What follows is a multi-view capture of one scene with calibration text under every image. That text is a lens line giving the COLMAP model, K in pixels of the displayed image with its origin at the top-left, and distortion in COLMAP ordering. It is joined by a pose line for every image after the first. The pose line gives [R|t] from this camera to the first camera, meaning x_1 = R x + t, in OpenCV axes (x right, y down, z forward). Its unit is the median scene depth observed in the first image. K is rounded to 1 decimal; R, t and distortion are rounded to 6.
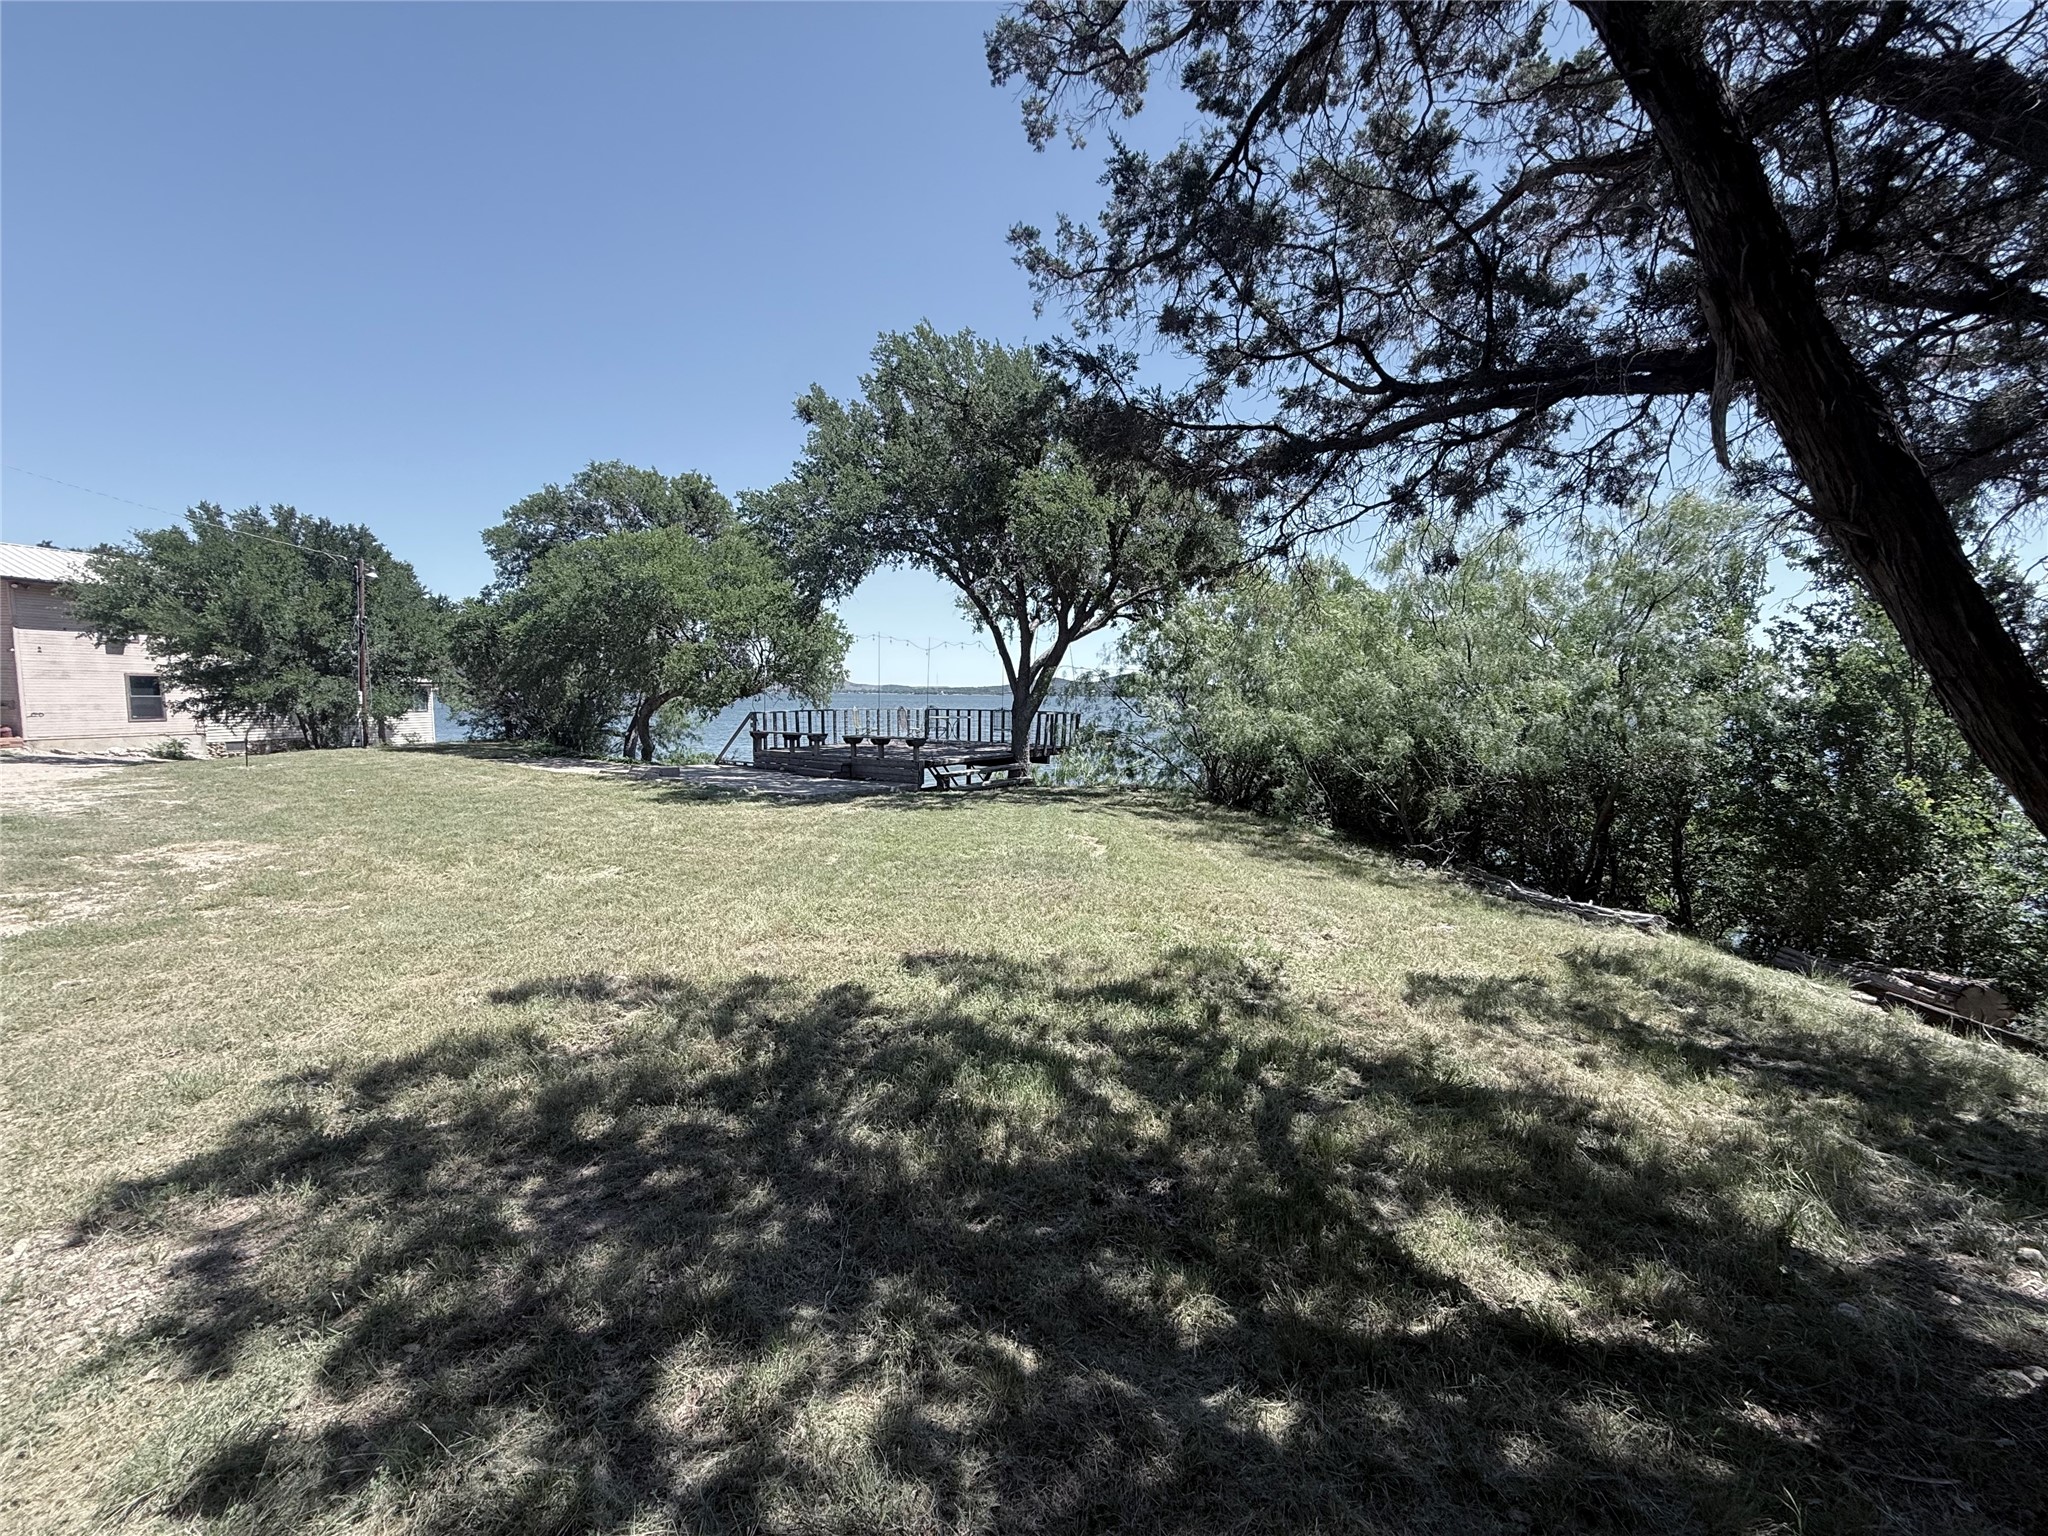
lens RADIAL K [[816.0, 0, 1023.6], [0, 816.0, 767.8], [0, 0, 1]] dist [0.001997, 0.000157]
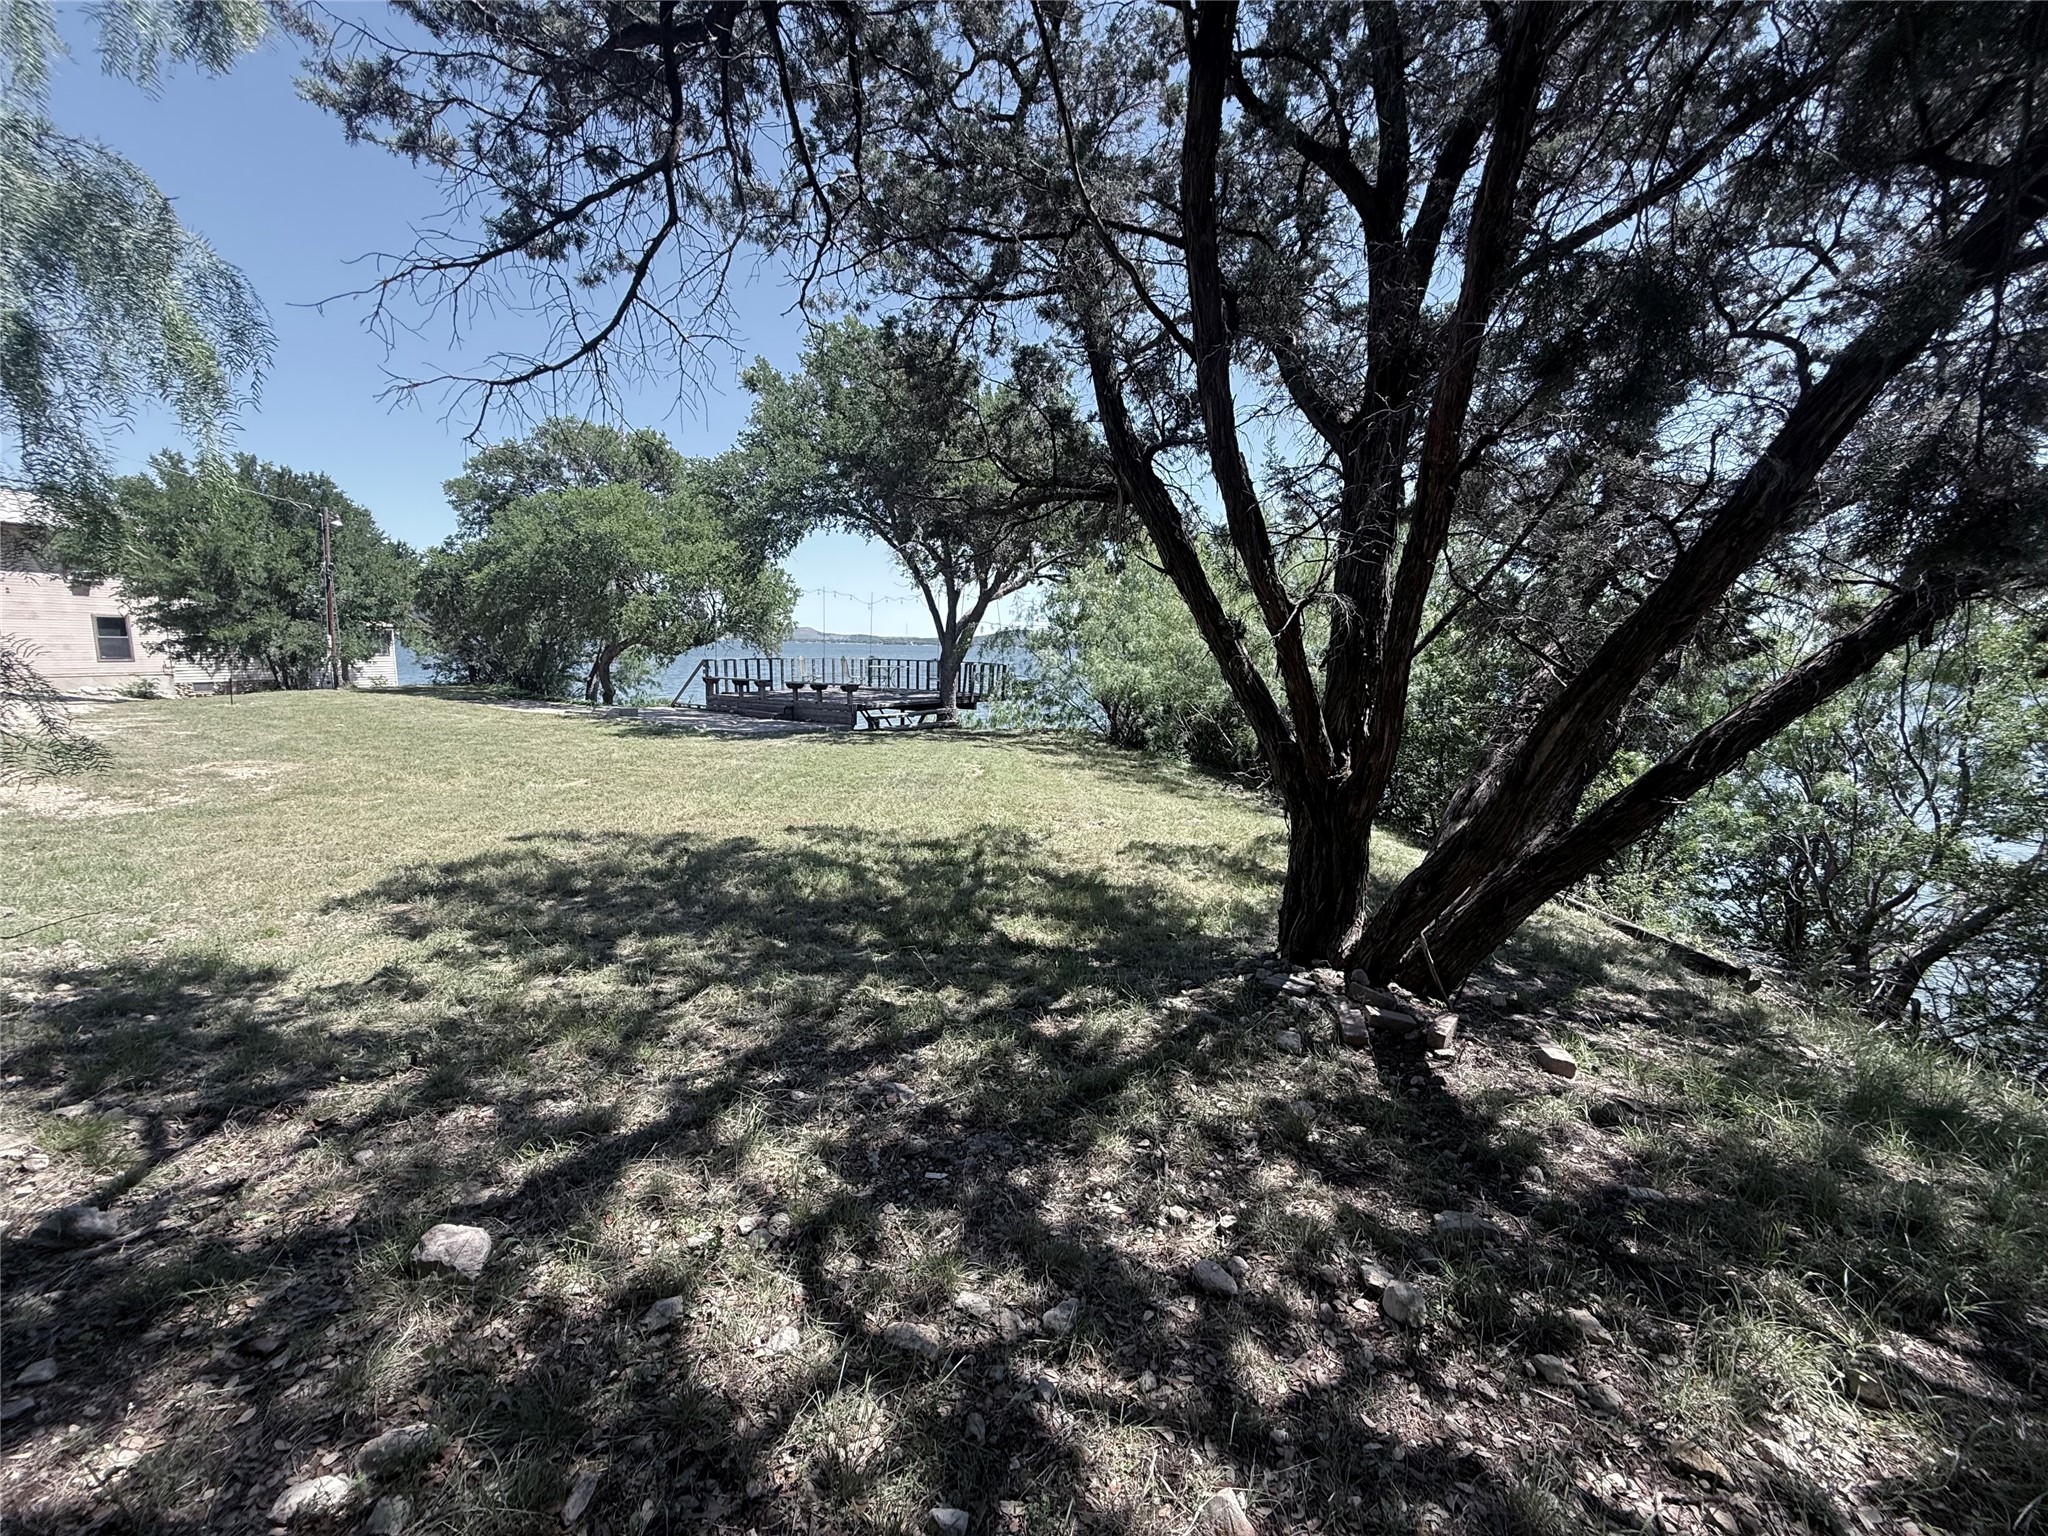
lens RADIAL K [[816.0, 0, 1024.8], [0, 816.0, 767.6], [0, 0, 1]] dist [0.001997, 0.000157]
pose [[0.999225, 0.007262, 0.038688, 0.056341], [-0.009487, 0.998293, 0.057634, 0.009488], [-0.038204, -0.057956, 0.997588, -0.120889]]
